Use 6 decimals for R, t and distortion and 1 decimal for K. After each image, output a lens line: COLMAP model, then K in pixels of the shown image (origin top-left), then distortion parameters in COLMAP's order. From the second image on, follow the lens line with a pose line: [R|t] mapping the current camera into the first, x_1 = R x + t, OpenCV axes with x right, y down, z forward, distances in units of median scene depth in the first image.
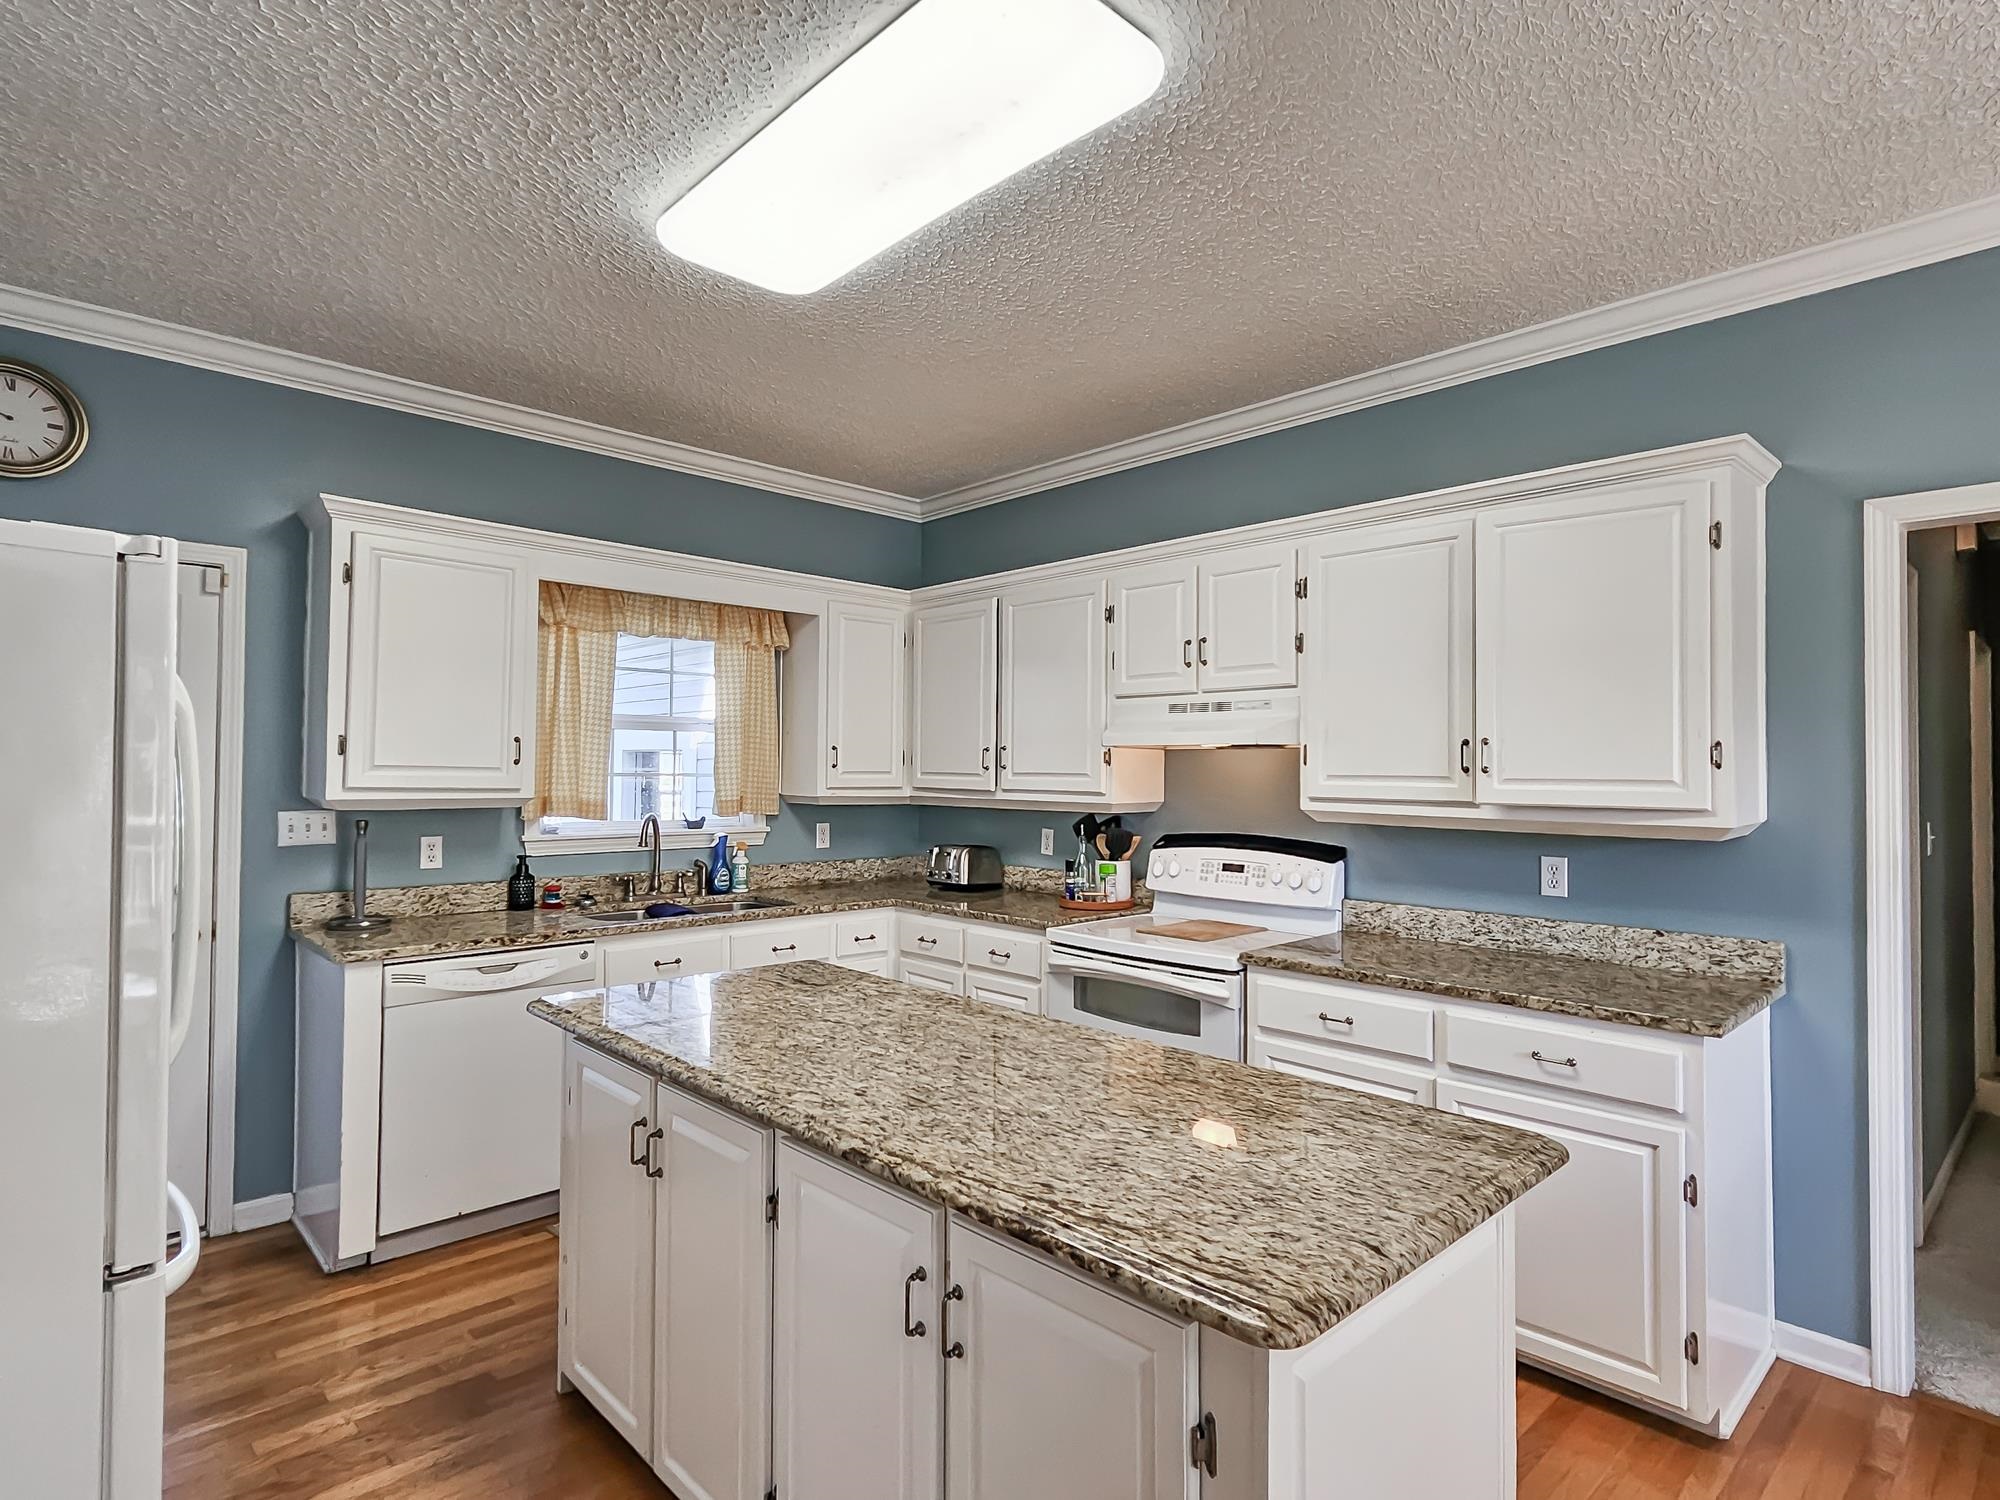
lens RADIAL K [[1068.2, 0, 997.7], [0, 1068.2, 752.5], [0, 0, 1]] dist [0.009460, -0.000063]
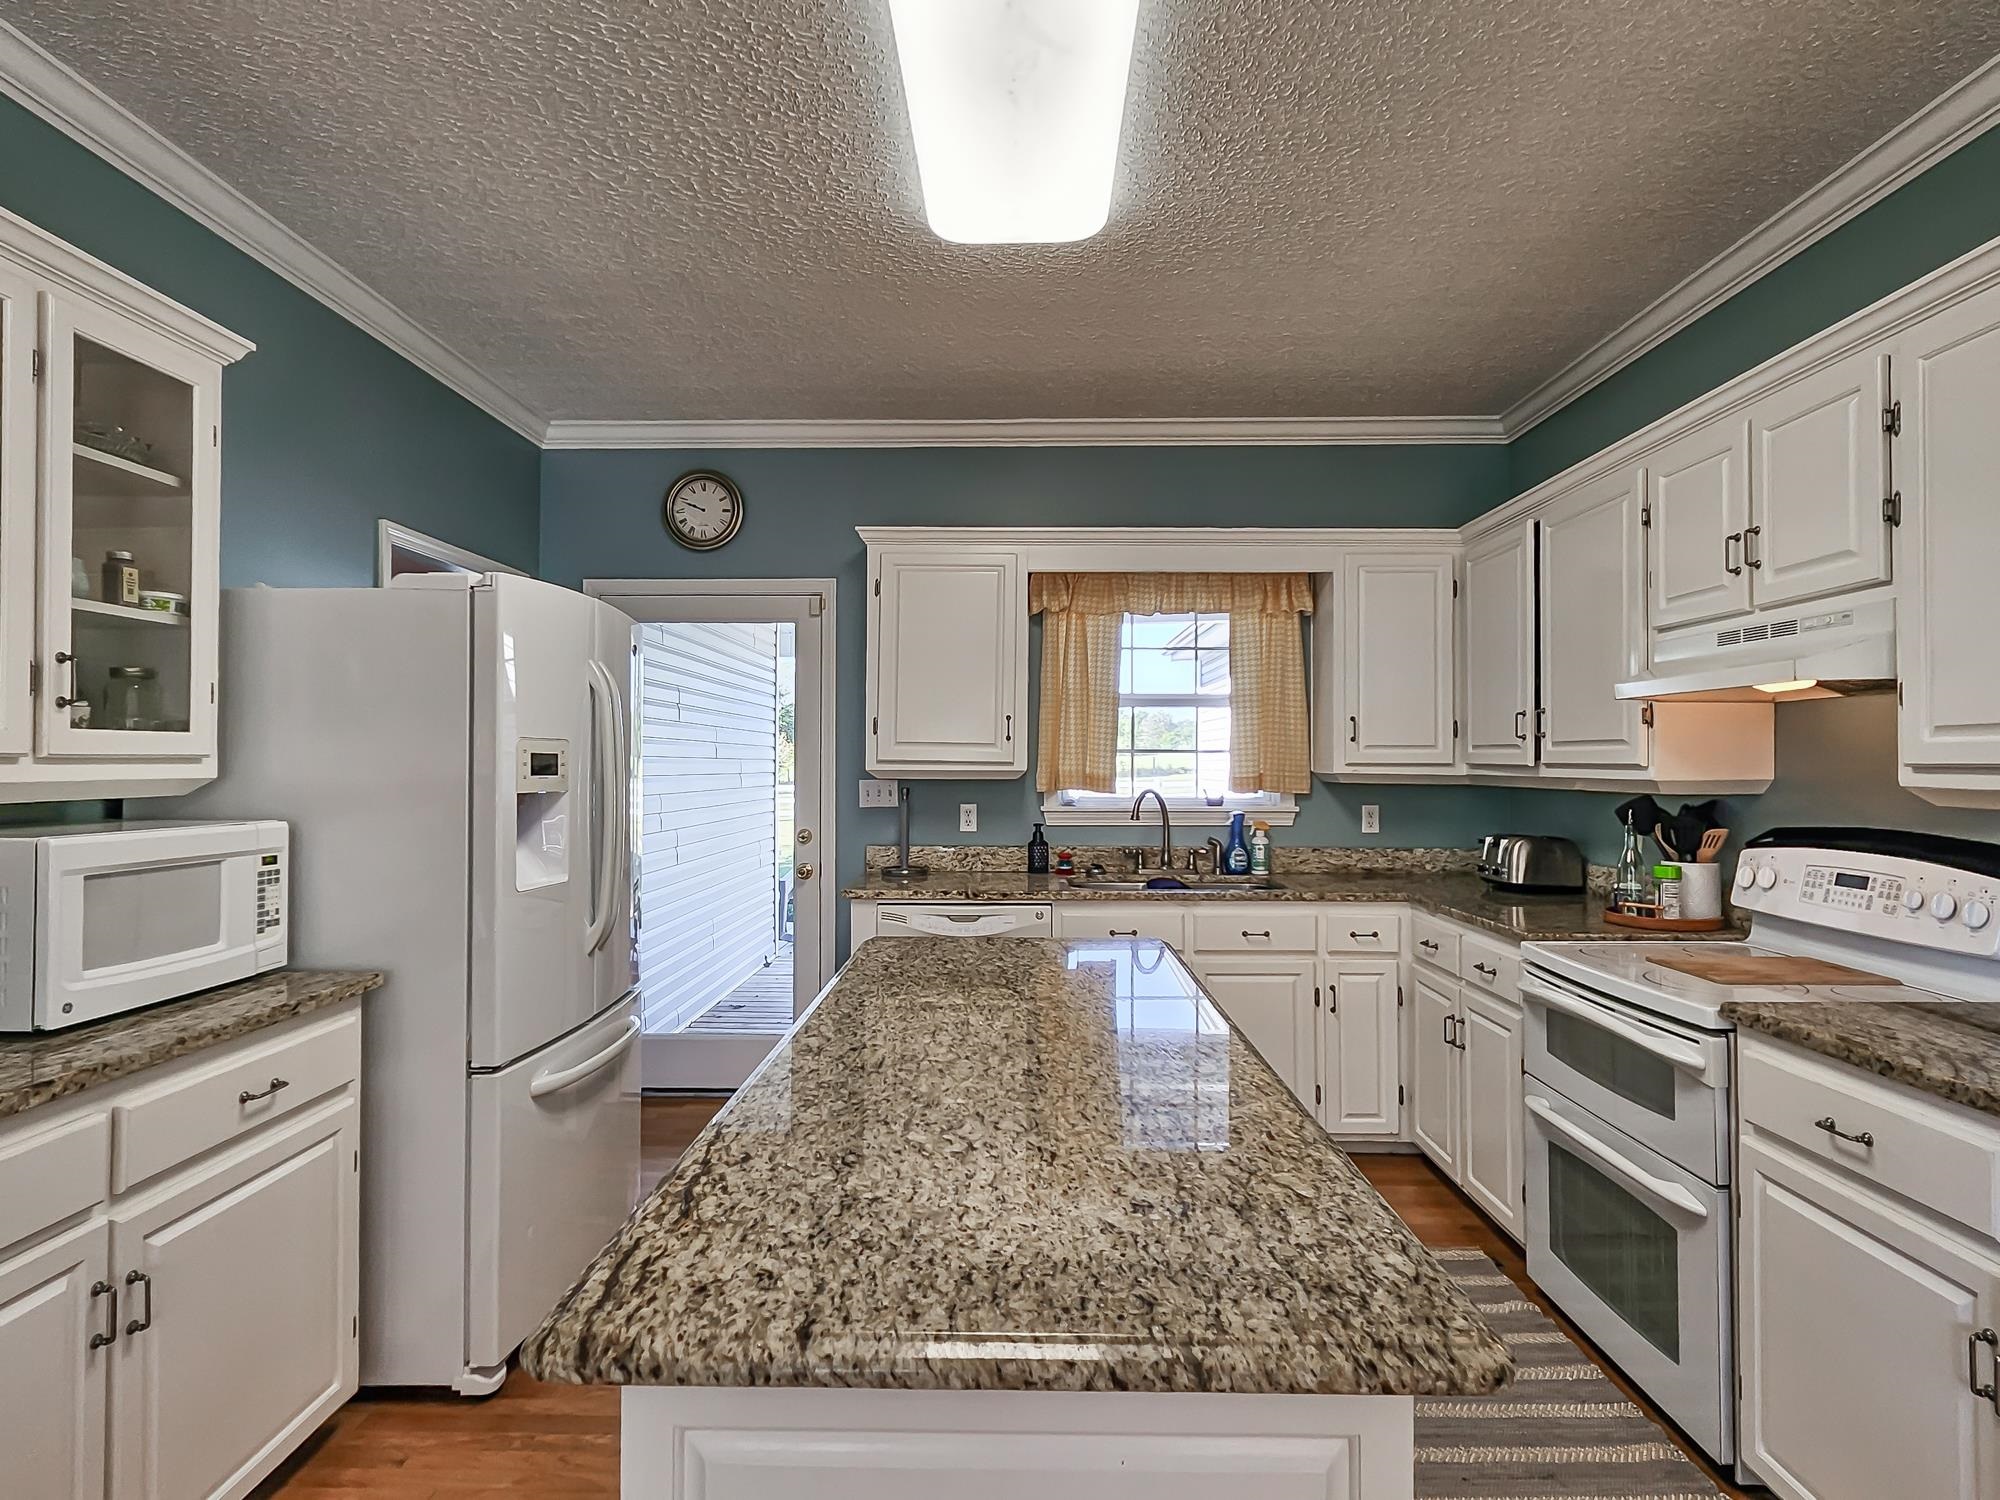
lens RADIAL K [[1068.2, 0, 997.7], [0, 1068.2, 752.5], [0, 0, 1]] dist [0.009460, -0.000063]
pose [[0.711453, -0.013229, -0.702609, 0.289831], [0.016063, 0.999868, -0.002560, 0.023356], [0.702550, -0.009465, 0.711572, 0.176571]]
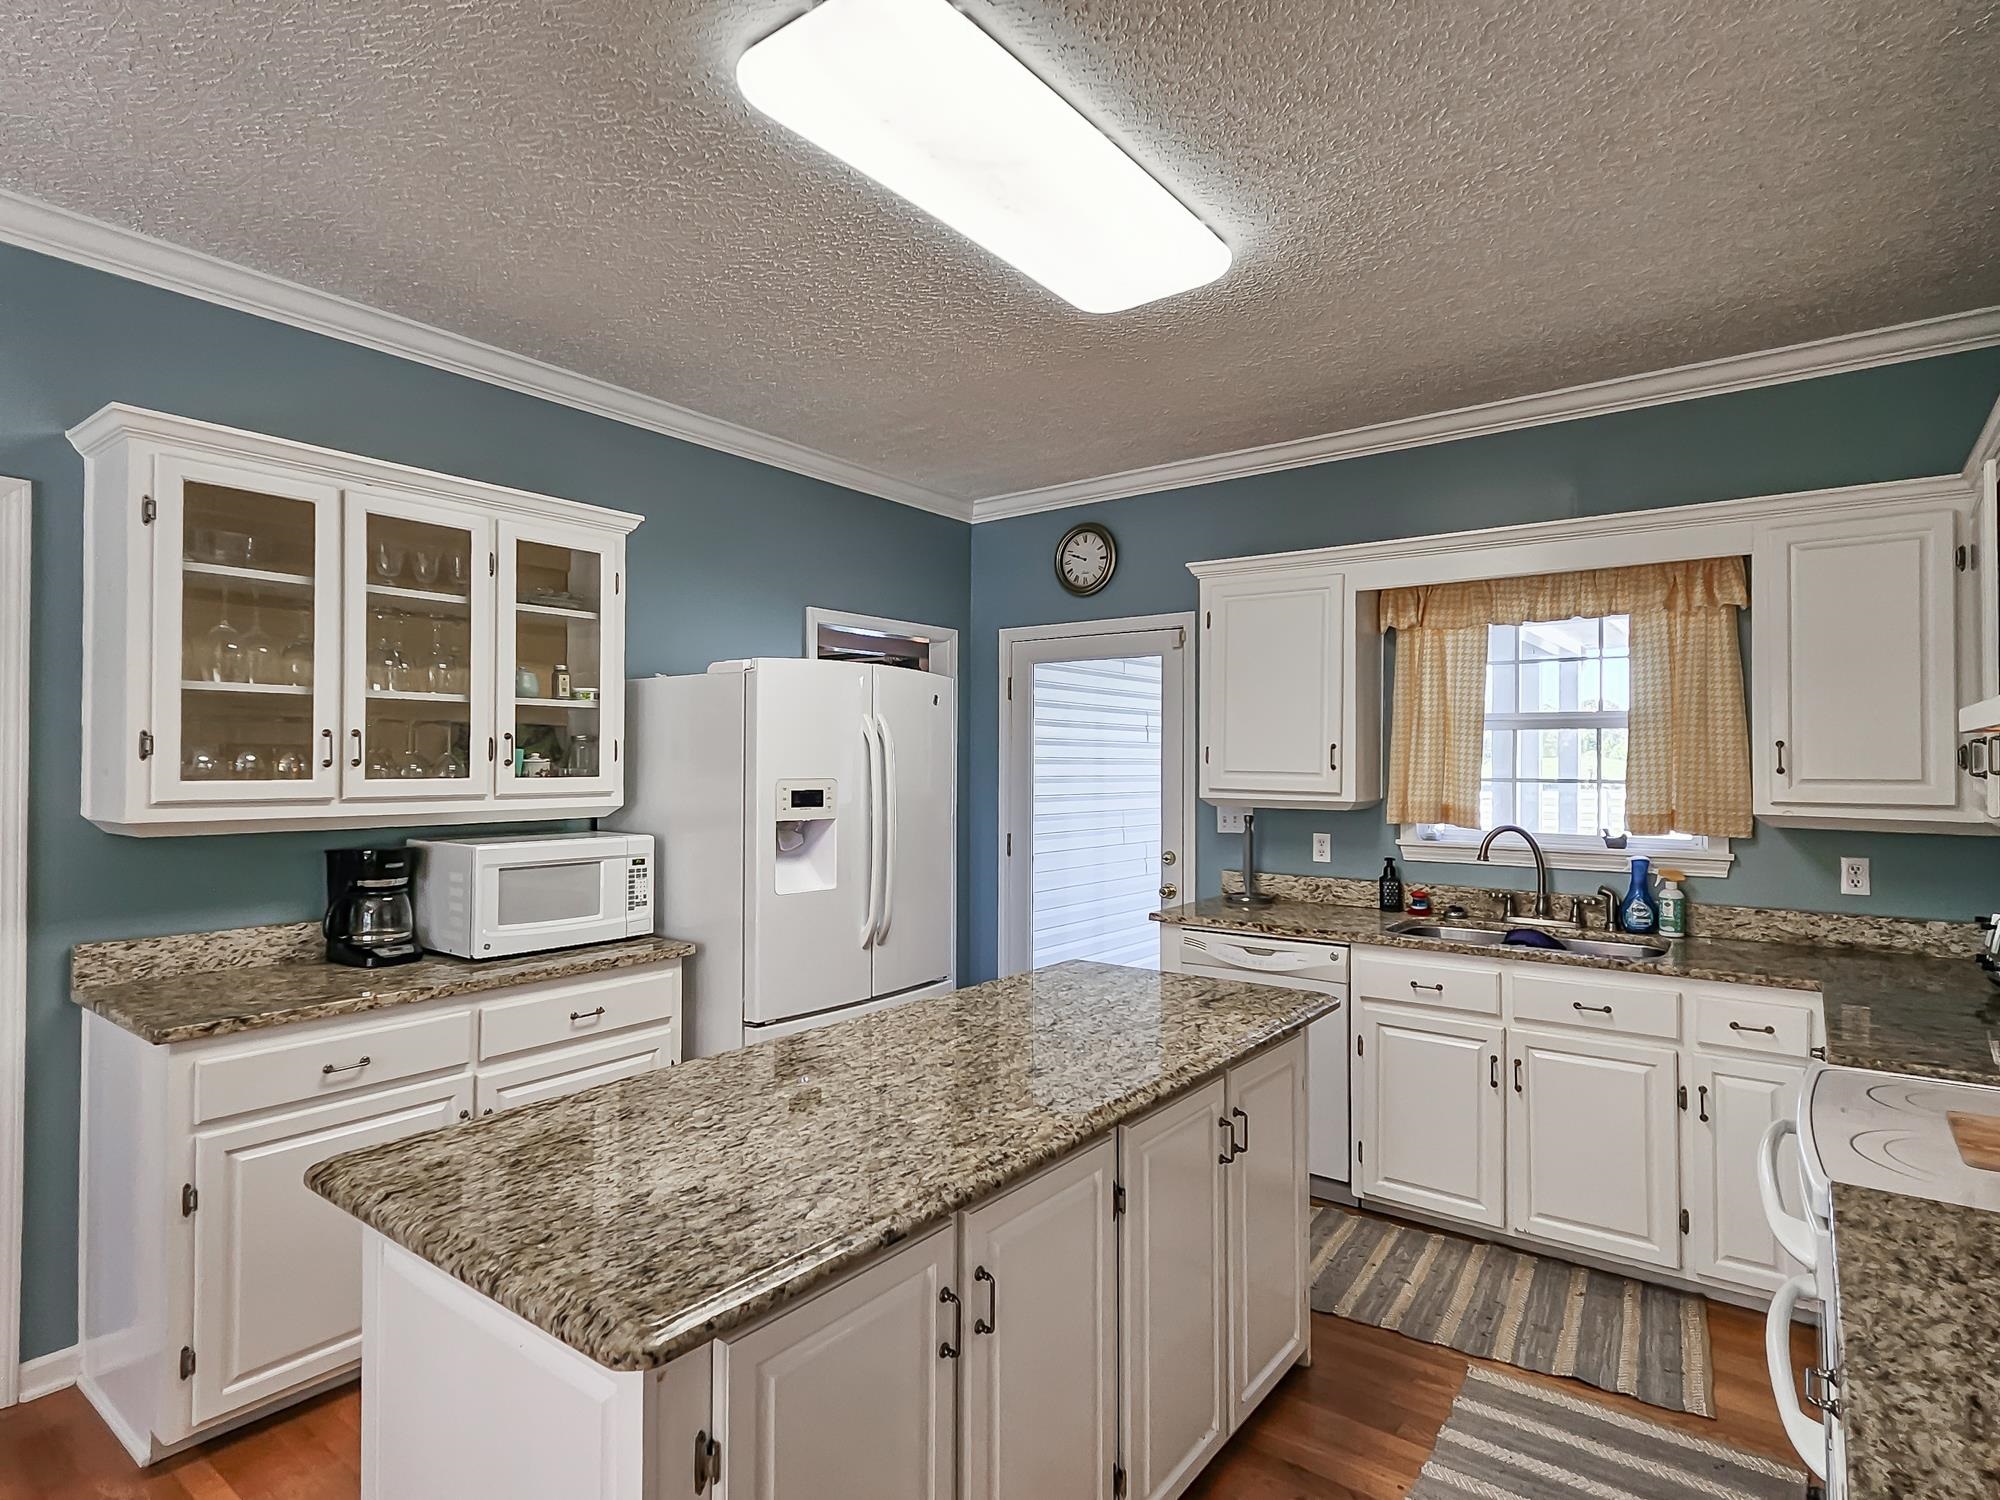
lens RADIAL K [[1068.2, 0, 997.7], [0, 1068.2, 752.5], [0, 0, 1]] dist [0.009460, -0.000063]
pose [[0.156570, -0.015587, -0.987544, 0.489148], [0.015456, 0.999792, -0.013330, 0.002609], [0.987546, -0.013176, 0.156778, 0.447587]]
